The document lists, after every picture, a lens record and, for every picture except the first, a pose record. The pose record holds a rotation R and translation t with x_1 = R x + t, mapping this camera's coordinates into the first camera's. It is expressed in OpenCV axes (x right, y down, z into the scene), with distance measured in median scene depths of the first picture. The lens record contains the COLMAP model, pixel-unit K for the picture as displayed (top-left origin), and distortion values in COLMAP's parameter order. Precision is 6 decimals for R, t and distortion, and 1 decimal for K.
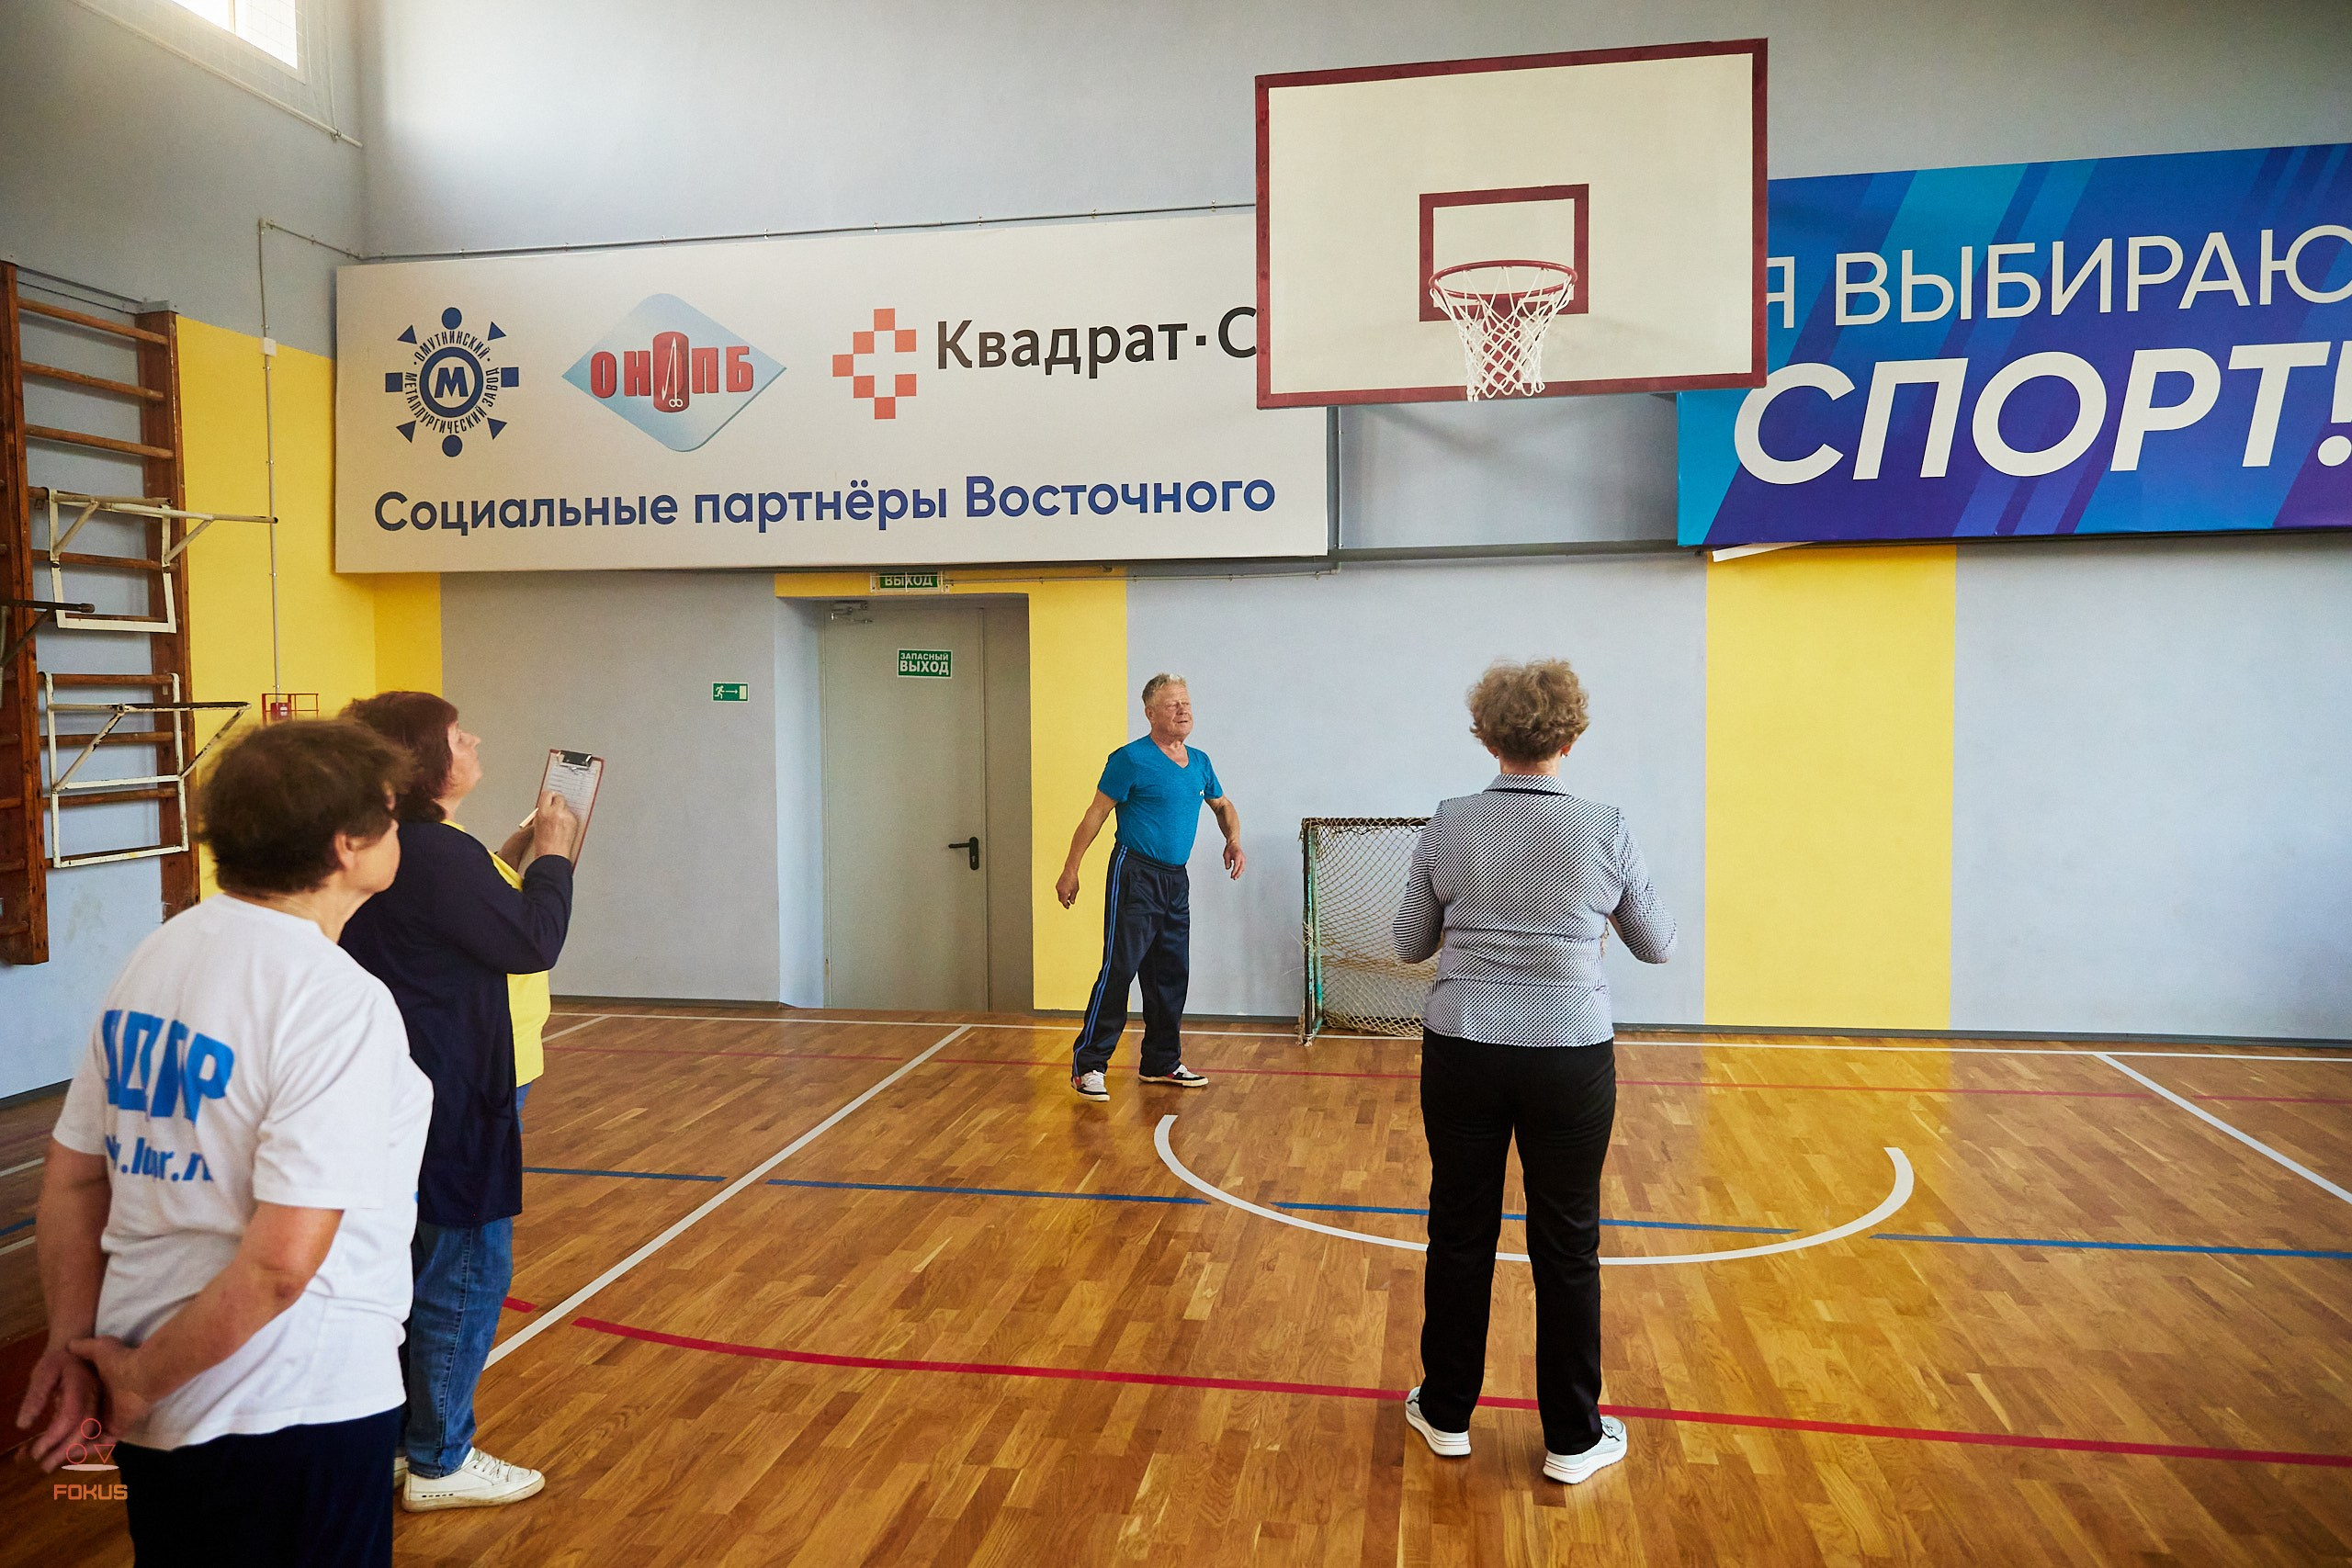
lens RADIAL K [[1612.9, 0, 1162.0], [0, 1612.9, 778.2], [0, 0, 1]] dist [-0.008338, 0.004059]
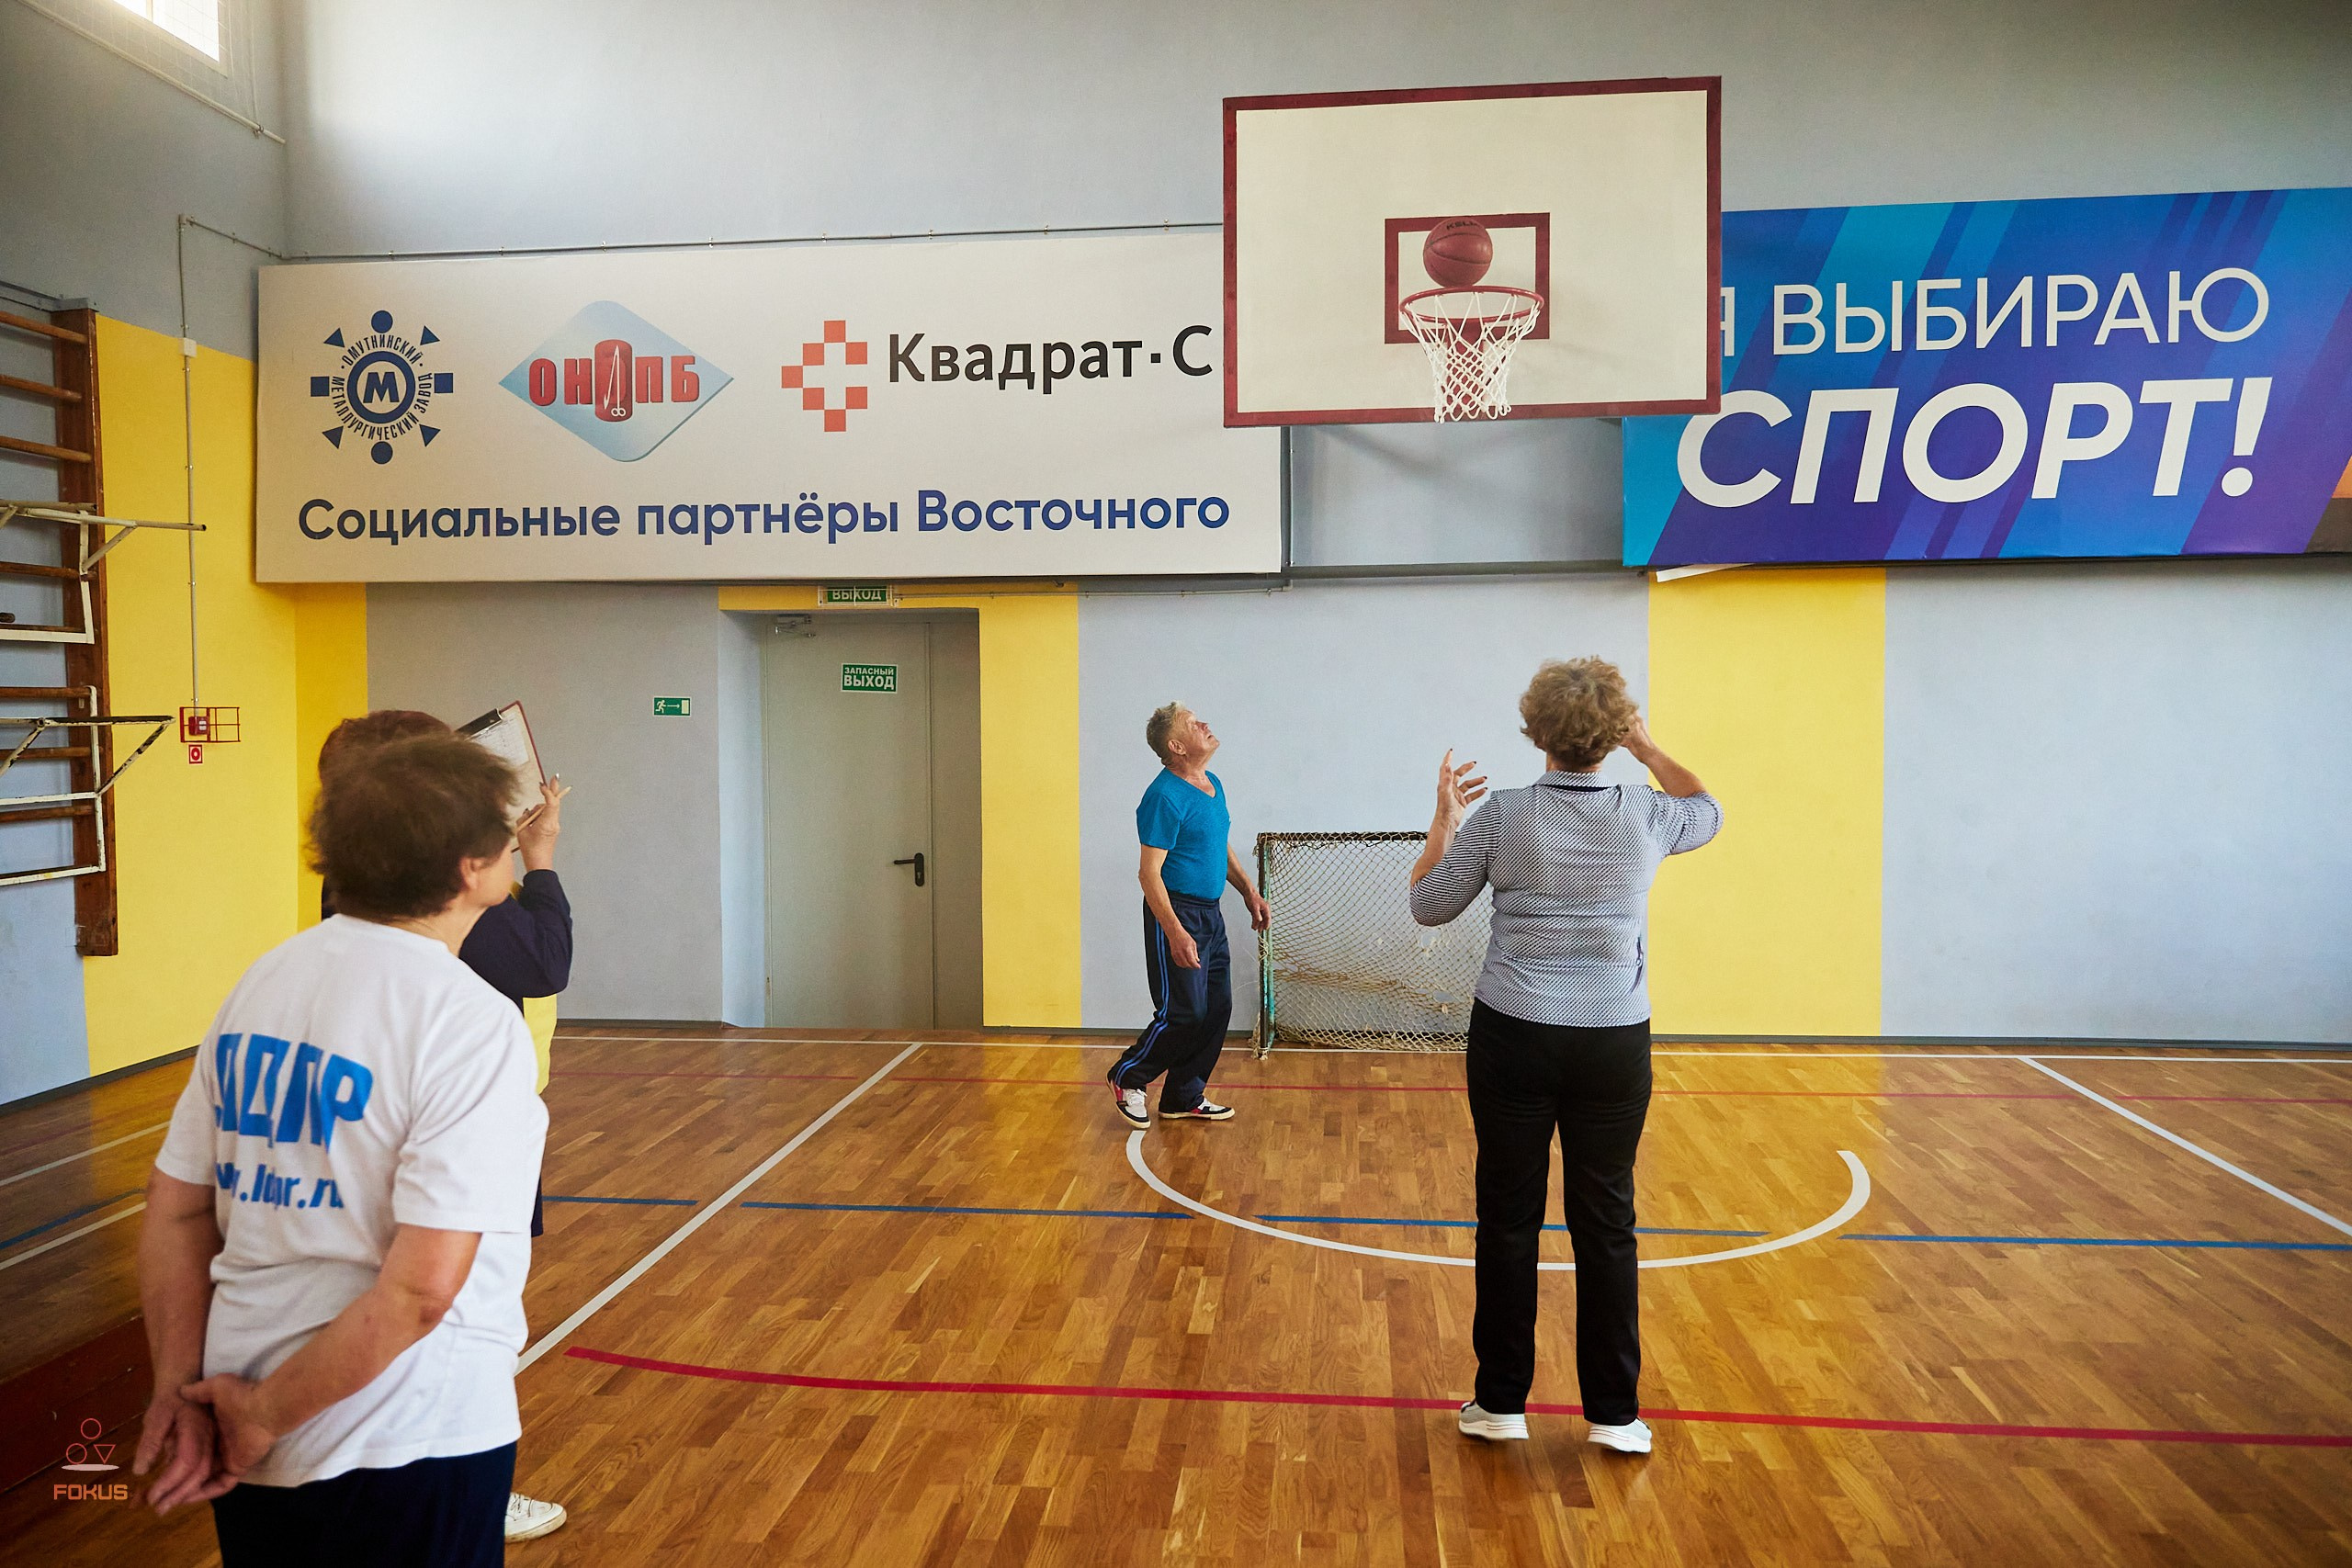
lens RADIAL K [[1614.7, 0, 1169.0], [0, 1614.7, 779.5], [0, 0, 1]] dist [-0.007633, 0.000806]
pose [[0.997595, -0.000694, 0.069313, -0.040742], [0.001286, 0.999963, -0.008503, -0.000297], [-0.069304, 0.008572, 0.997559, -0.001975]]
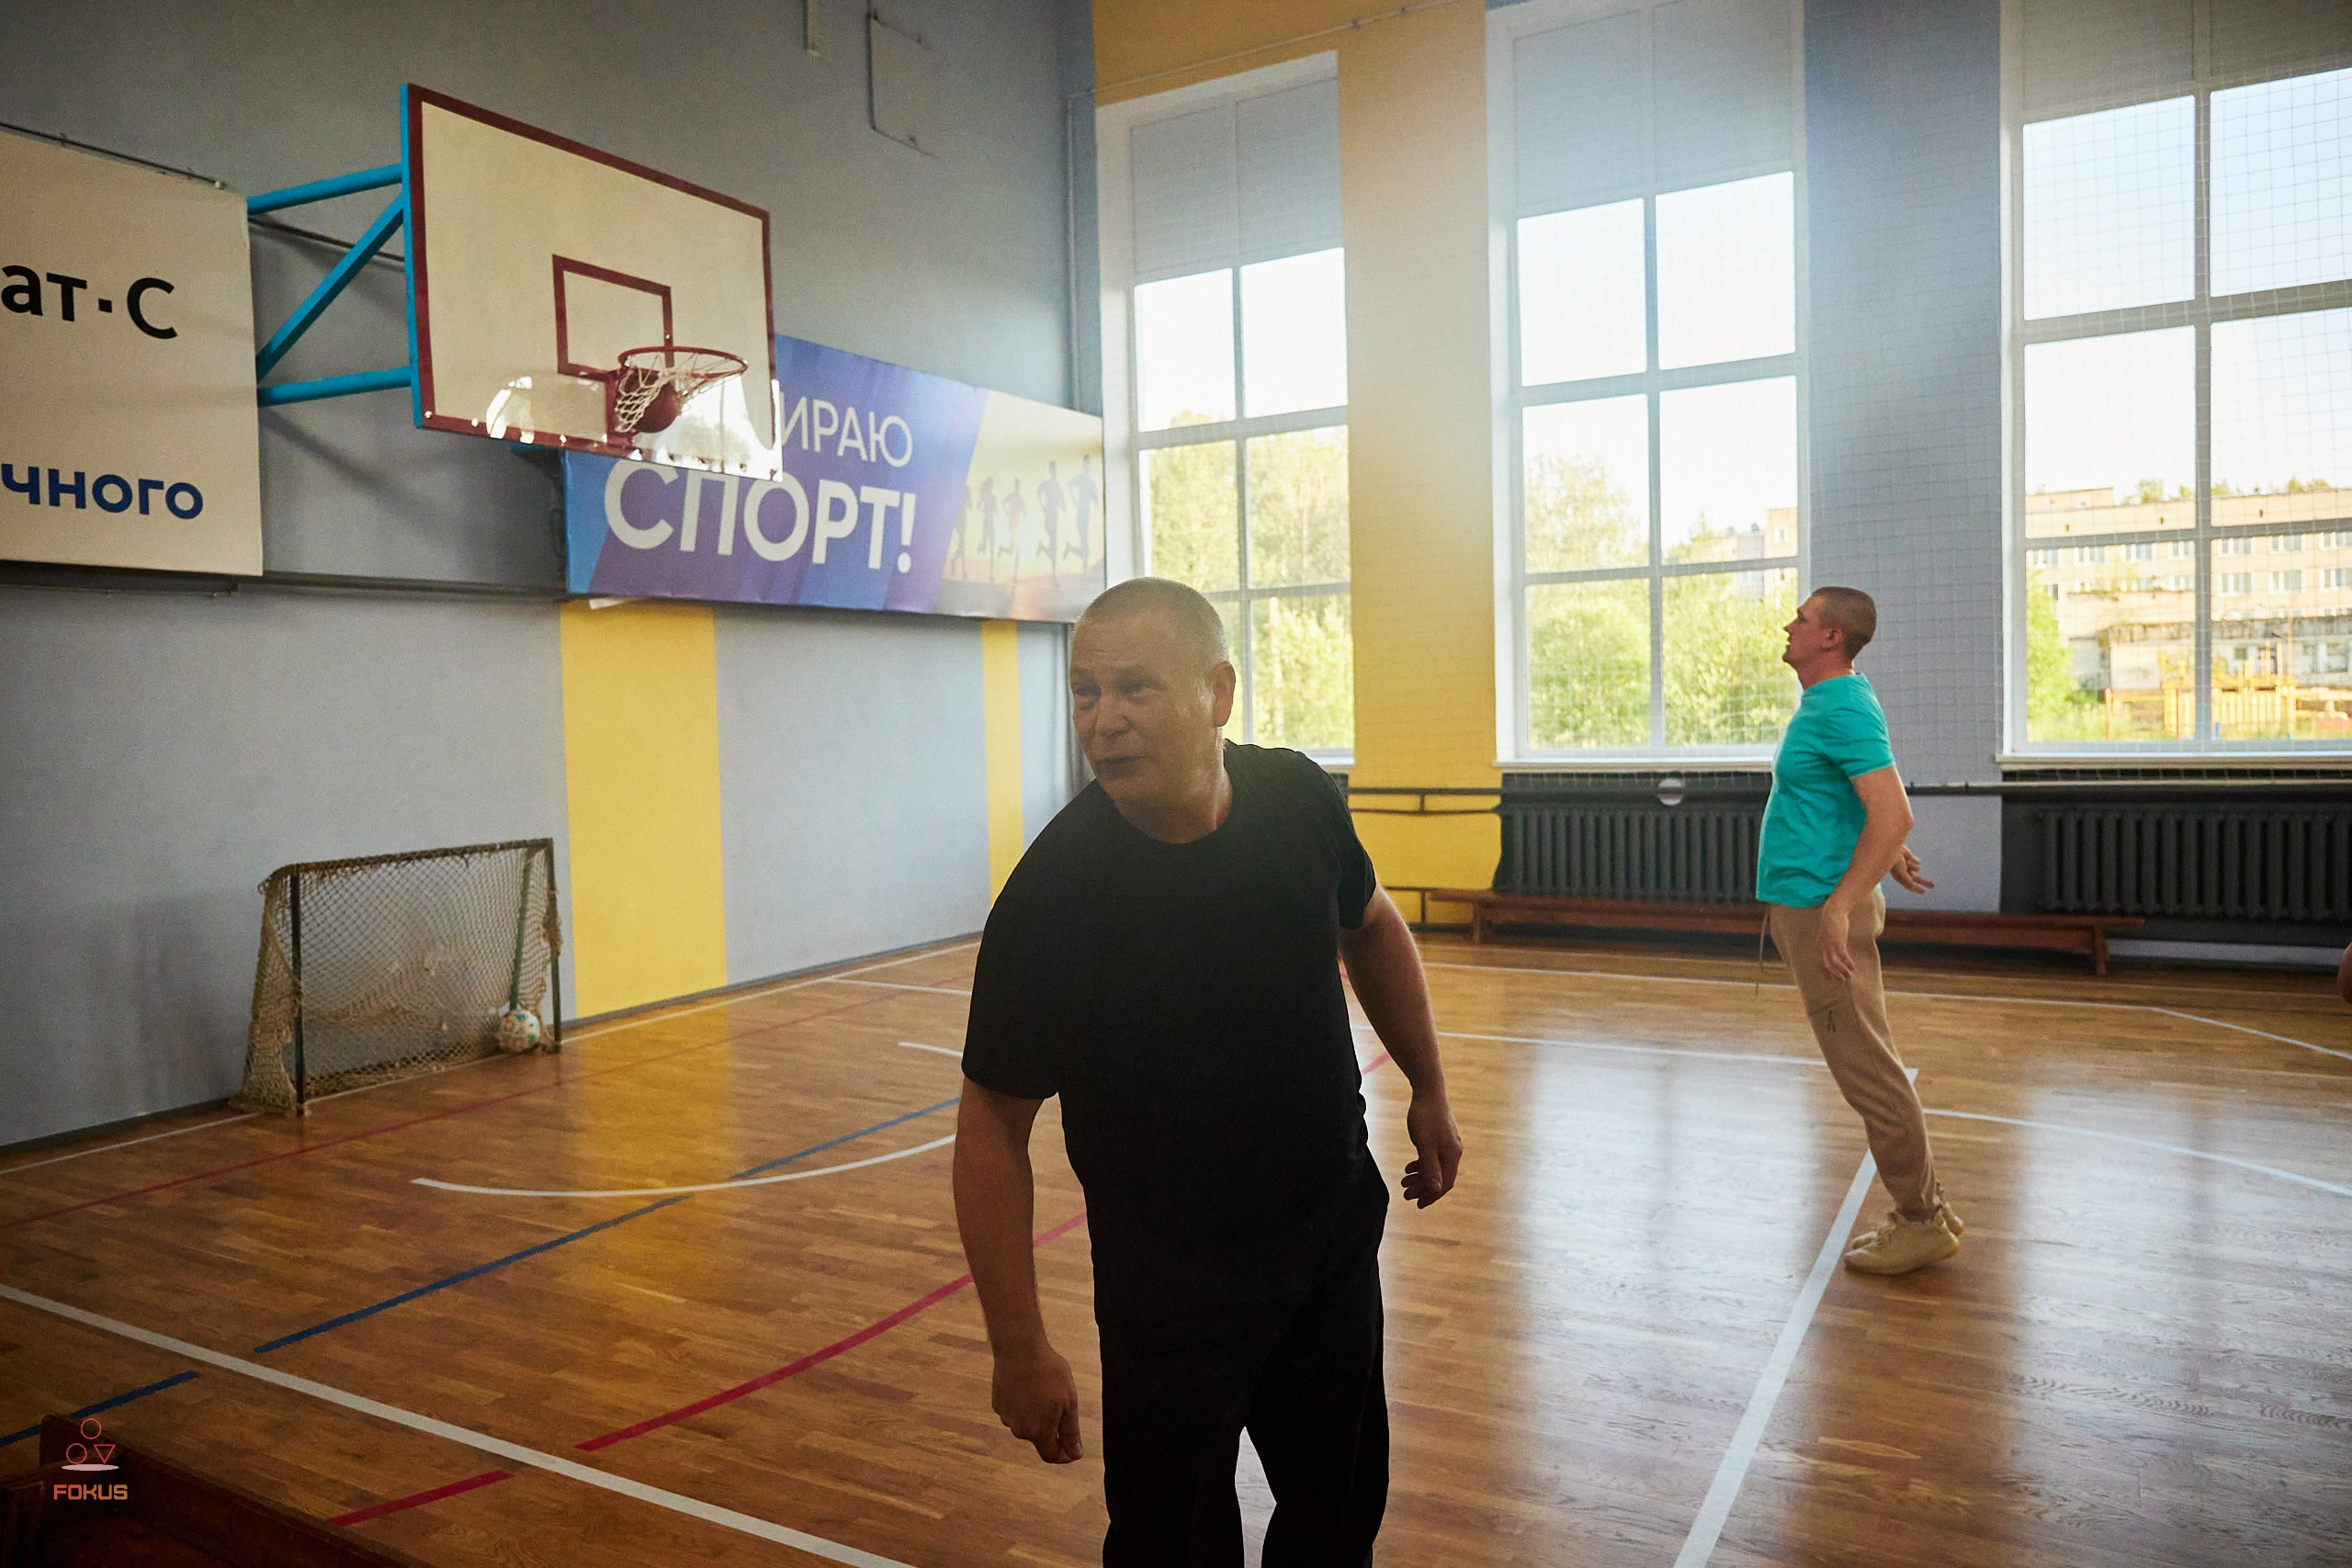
lens RADIAL K [[1612.9, 0, 1162.0], [0, 1612.9, 778.2], [0, 0, 1]] dist [-0.008338, 0.004059]
pose [[0.342021, -0.039481, 0.938862, -0.627023], [0.069738, 0.997428, 0.016539, -0.005293], [-0.937101, 0.059818, 0.343895, 0.240344]]
